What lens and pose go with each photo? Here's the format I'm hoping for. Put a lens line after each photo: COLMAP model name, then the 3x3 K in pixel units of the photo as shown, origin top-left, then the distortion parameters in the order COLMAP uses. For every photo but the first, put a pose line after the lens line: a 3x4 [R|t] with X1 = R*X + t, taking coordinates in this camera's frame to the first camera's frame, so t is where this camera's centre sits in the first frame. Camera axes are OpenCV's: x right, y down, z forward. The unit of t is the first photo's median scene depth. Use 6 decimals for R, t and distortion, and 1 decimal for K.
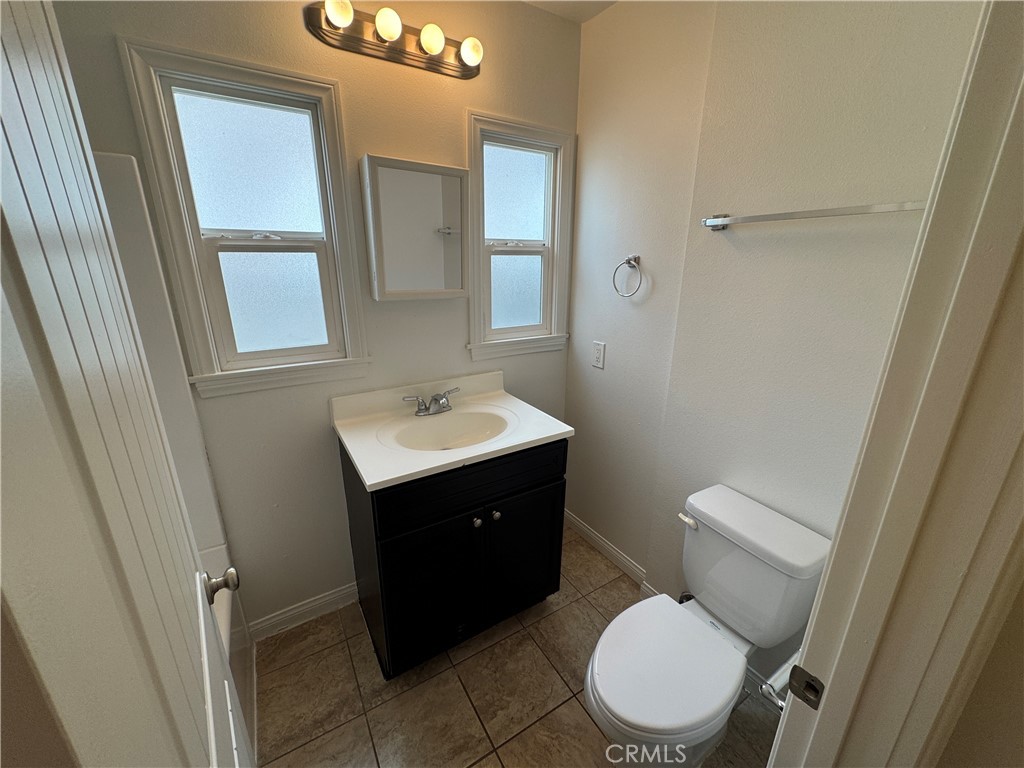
lens RADIAL K [[406.8, 0, 513.2], [0, 406.8, 382.6], [0, 0, 1]] dist [-0.004688, -0.000045]
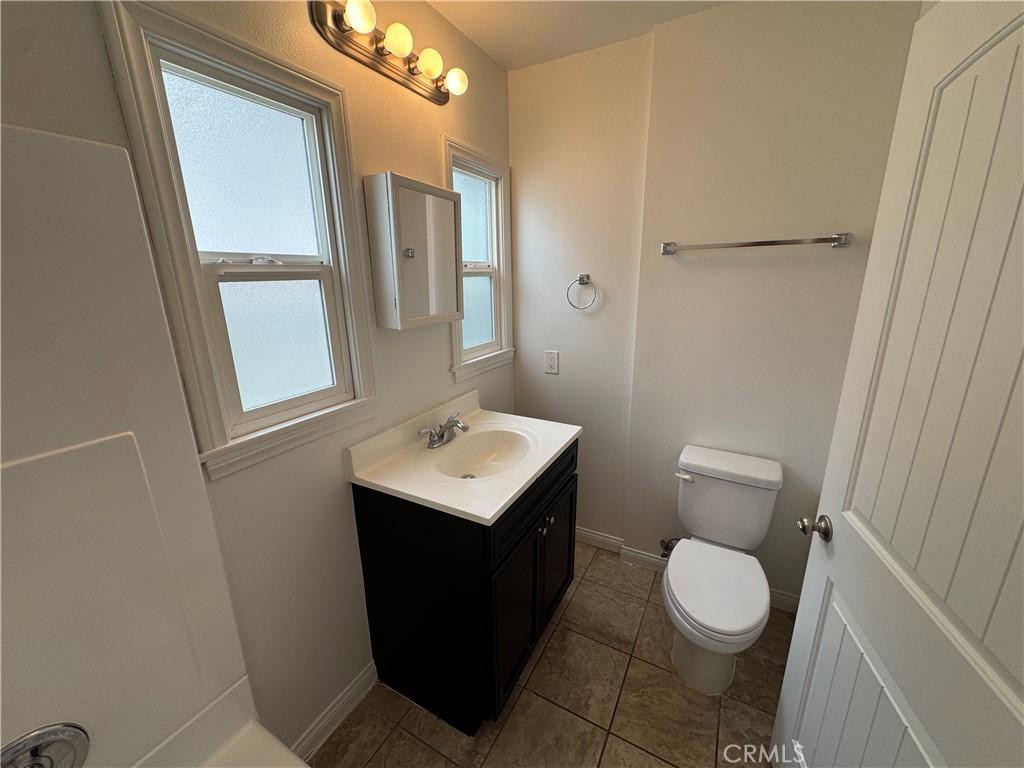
lens RADIAL K [[406.8, 0, 510.7], [0, 406.8, 383.5], [0, 0, 1]] dist [-0.004688, -0.000045]
pose [[0.870808, -0.149114, 0.468463, -0.530277], [0.168554, 0.985692, 0.000431, -0.038327], [-0.461825, 0.078586, 0.883483, 0.083416]]
